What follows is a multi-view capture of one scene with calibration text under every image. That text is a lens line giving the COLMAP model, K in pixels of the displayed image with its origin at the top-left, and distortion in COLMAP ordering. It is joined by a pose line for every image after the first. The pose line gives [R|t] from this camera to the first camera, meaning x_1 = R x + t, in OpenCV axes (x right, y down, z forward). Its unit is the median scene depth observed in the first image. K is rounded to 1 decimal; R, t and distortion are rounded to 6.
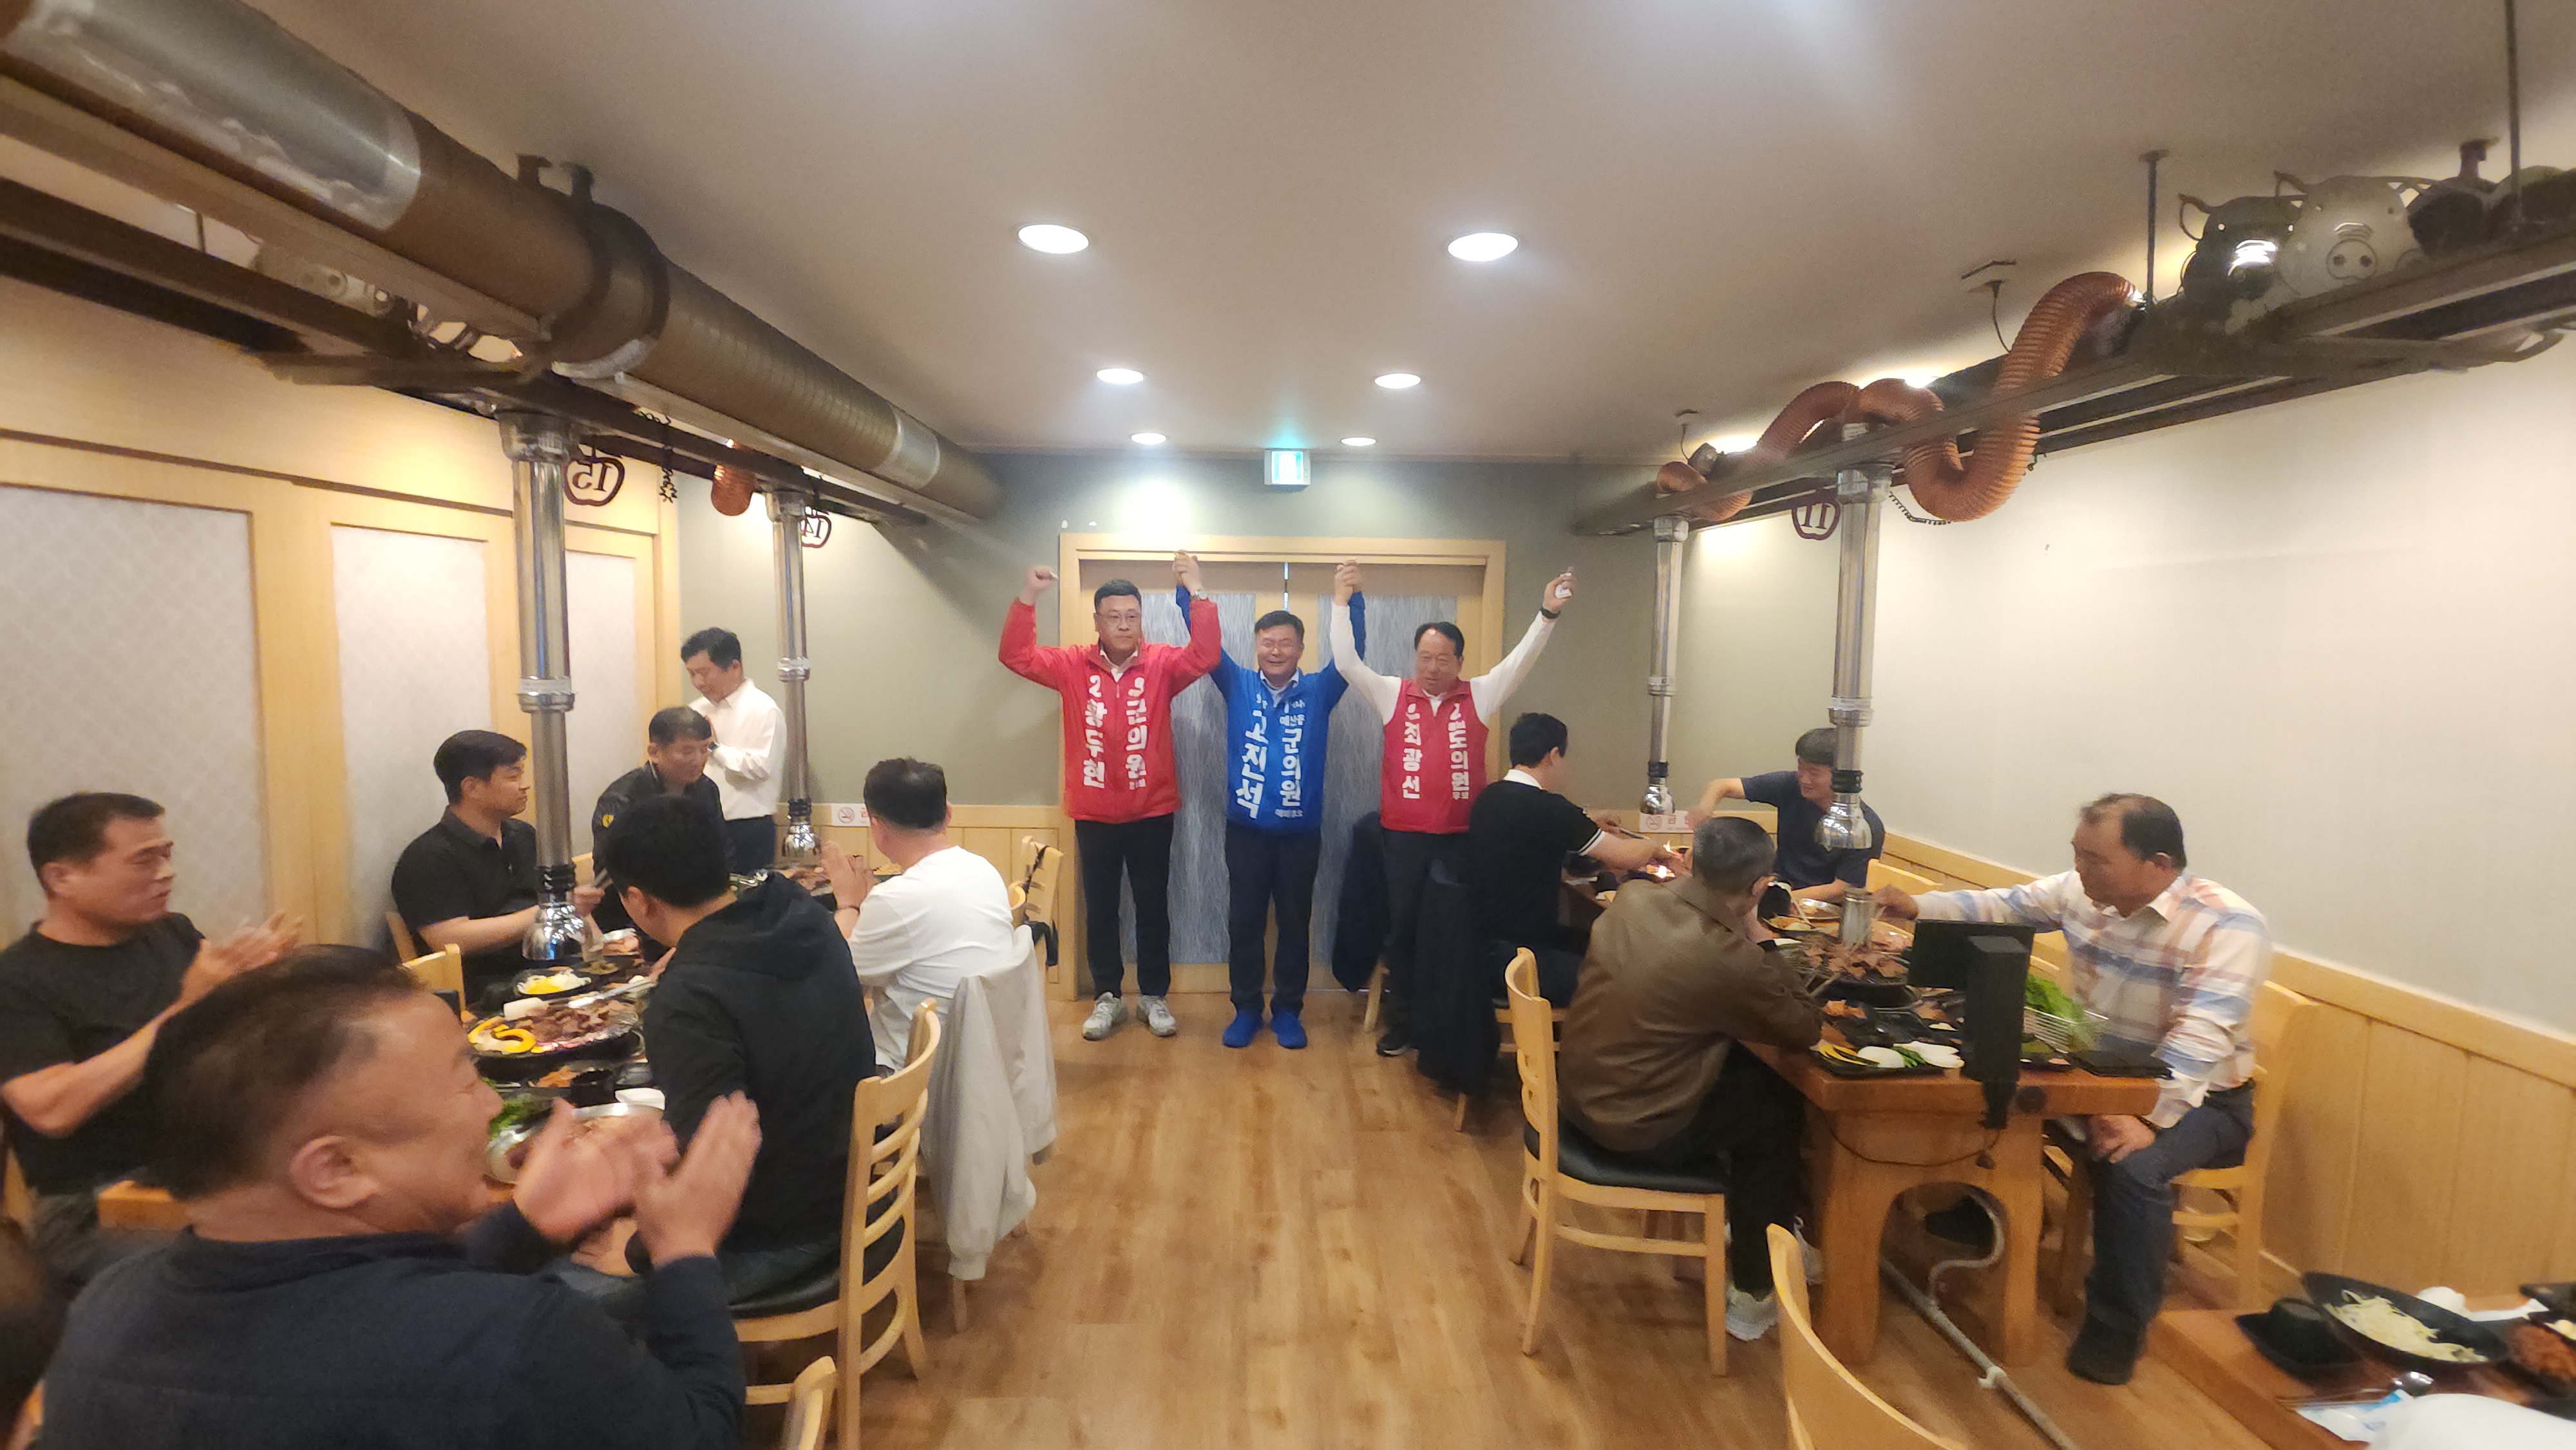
lens RADIAL K [[1067.6, 0, 1288.0], [0, 1067.6, 725.0], [0, 0, 1]] dist [0.010073, -0.007735]
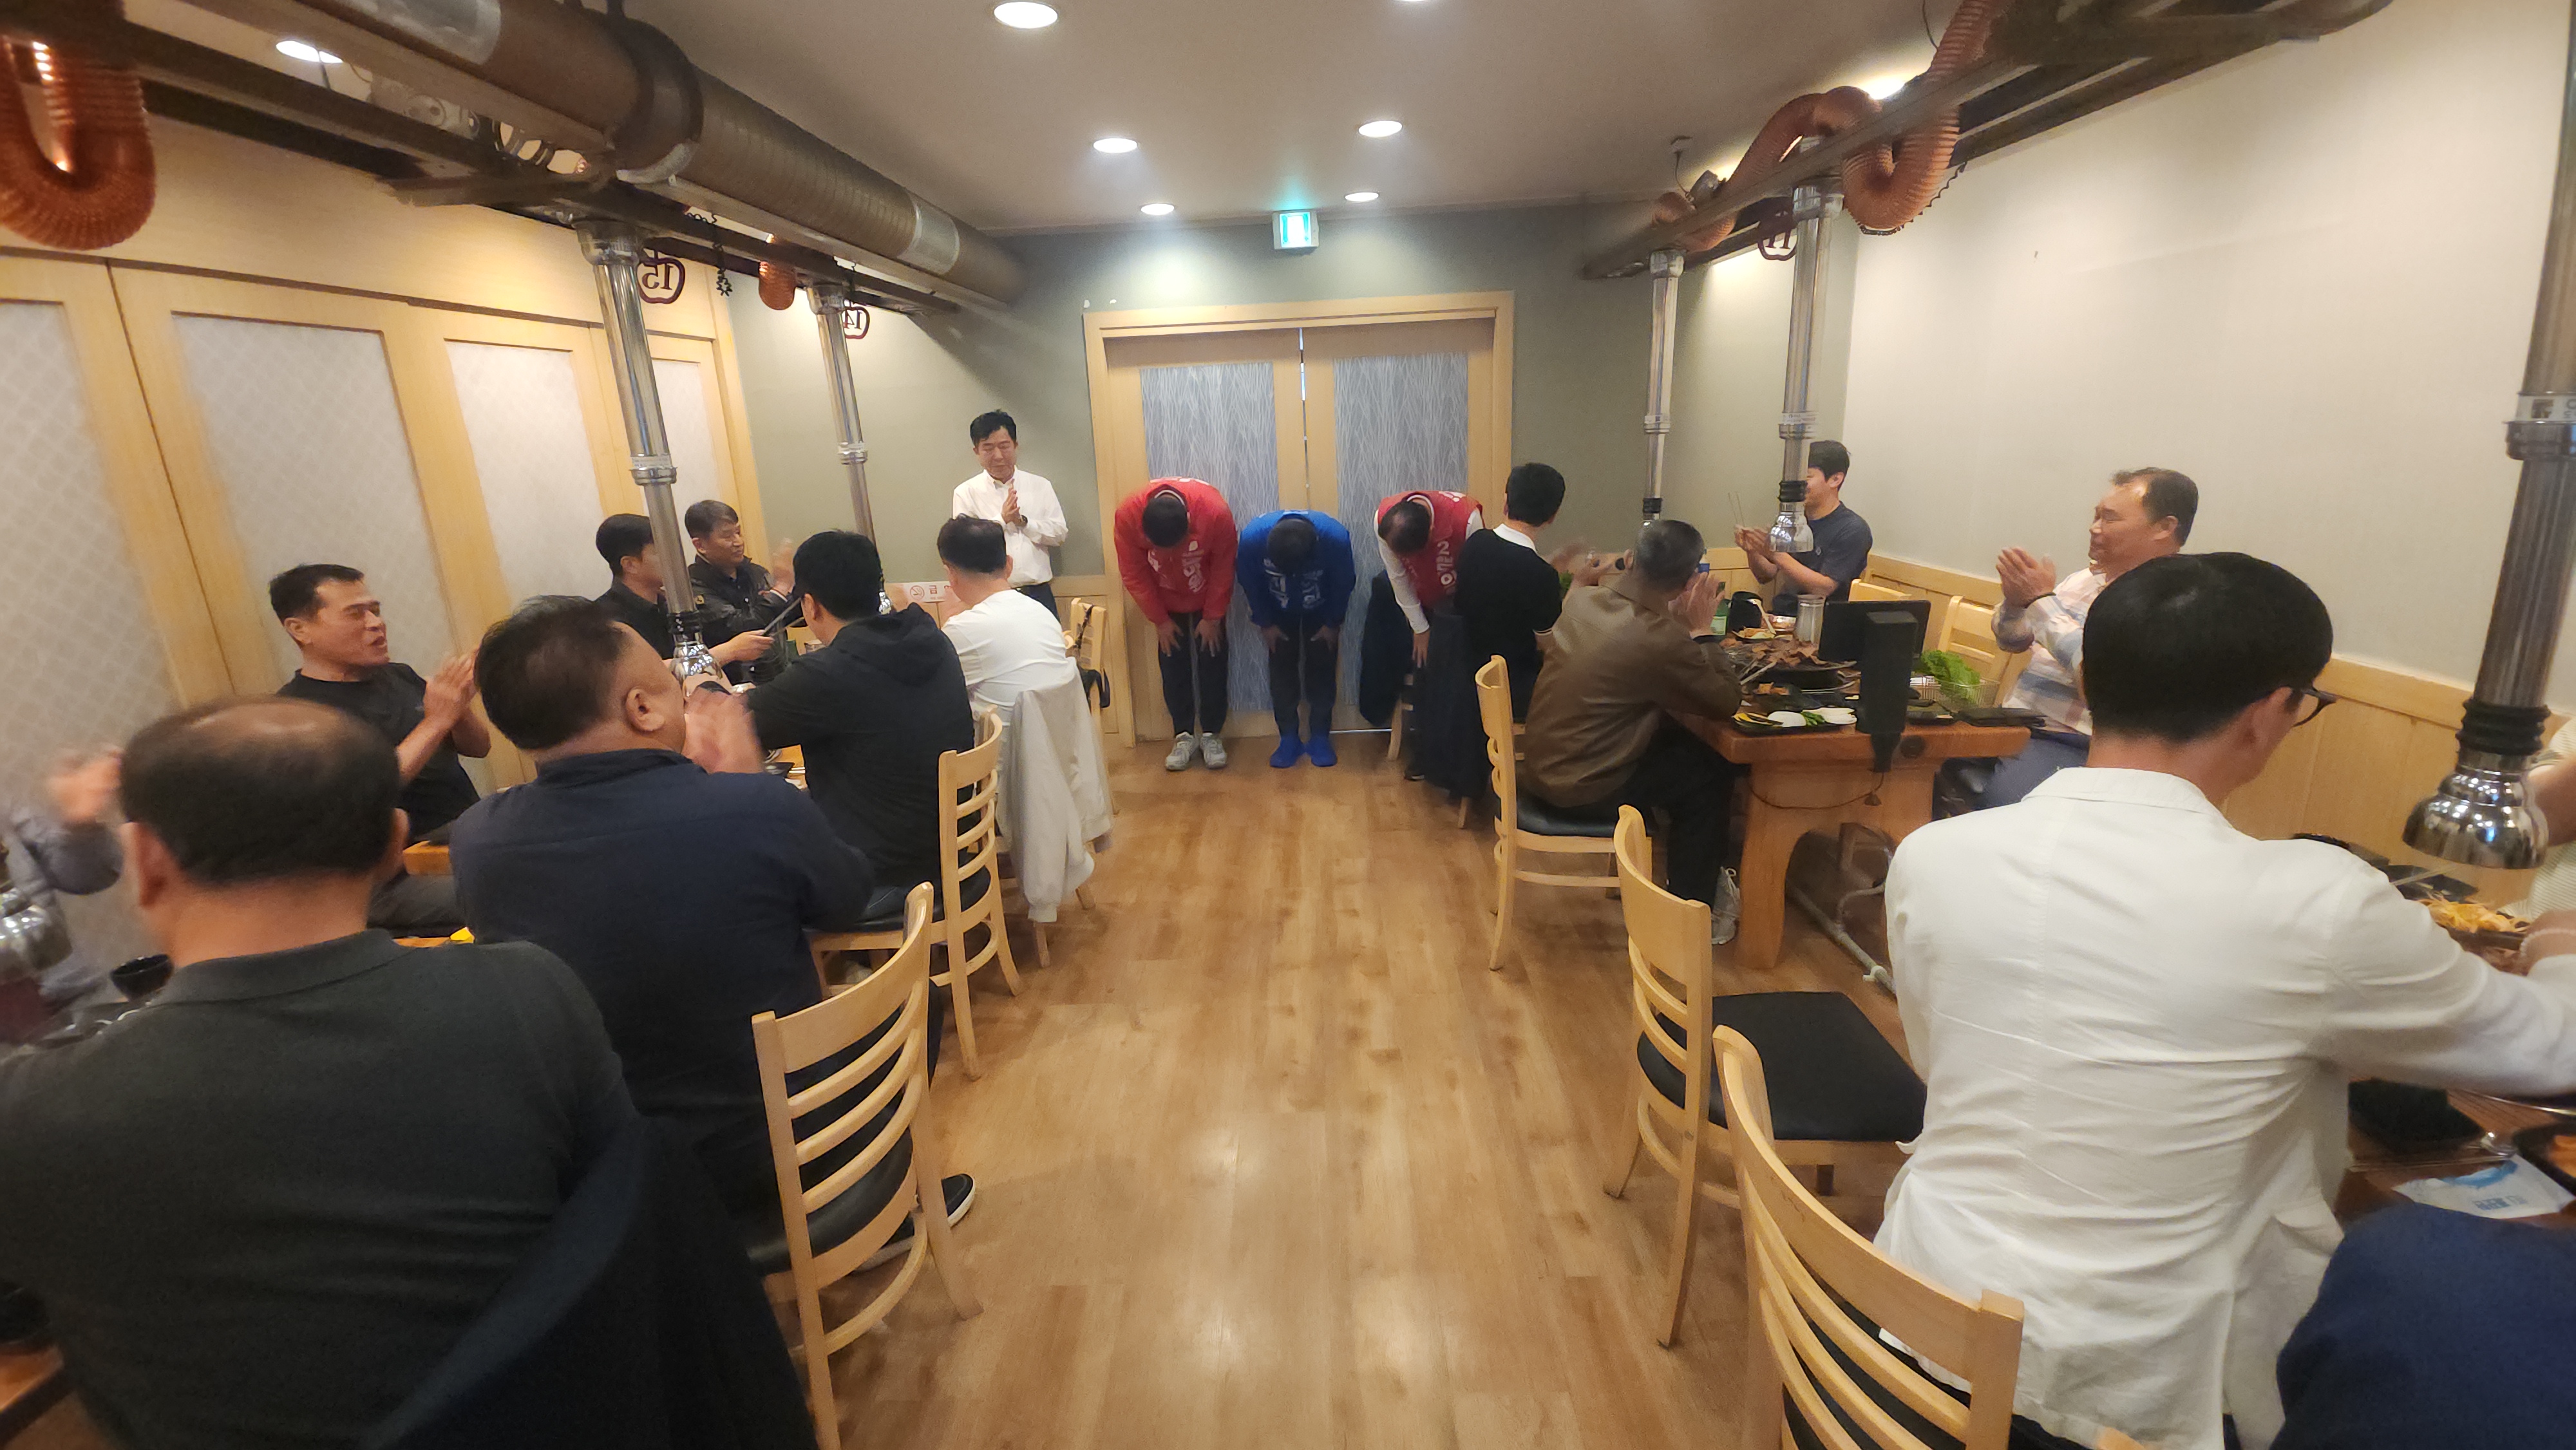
lens RADIAL K [[1067.6, 0, 1288.0], [0, 1067.6, 725.0], [0, 0, 1]] dist [0.010073, -0.007735]
pose [[0.996604, -0.042281, -0.070659, 0.079284], [0.054792, 0.981067, 0.185757, 0.060029], [0.061467, -0.188997, 0.980052, -0.165630]]
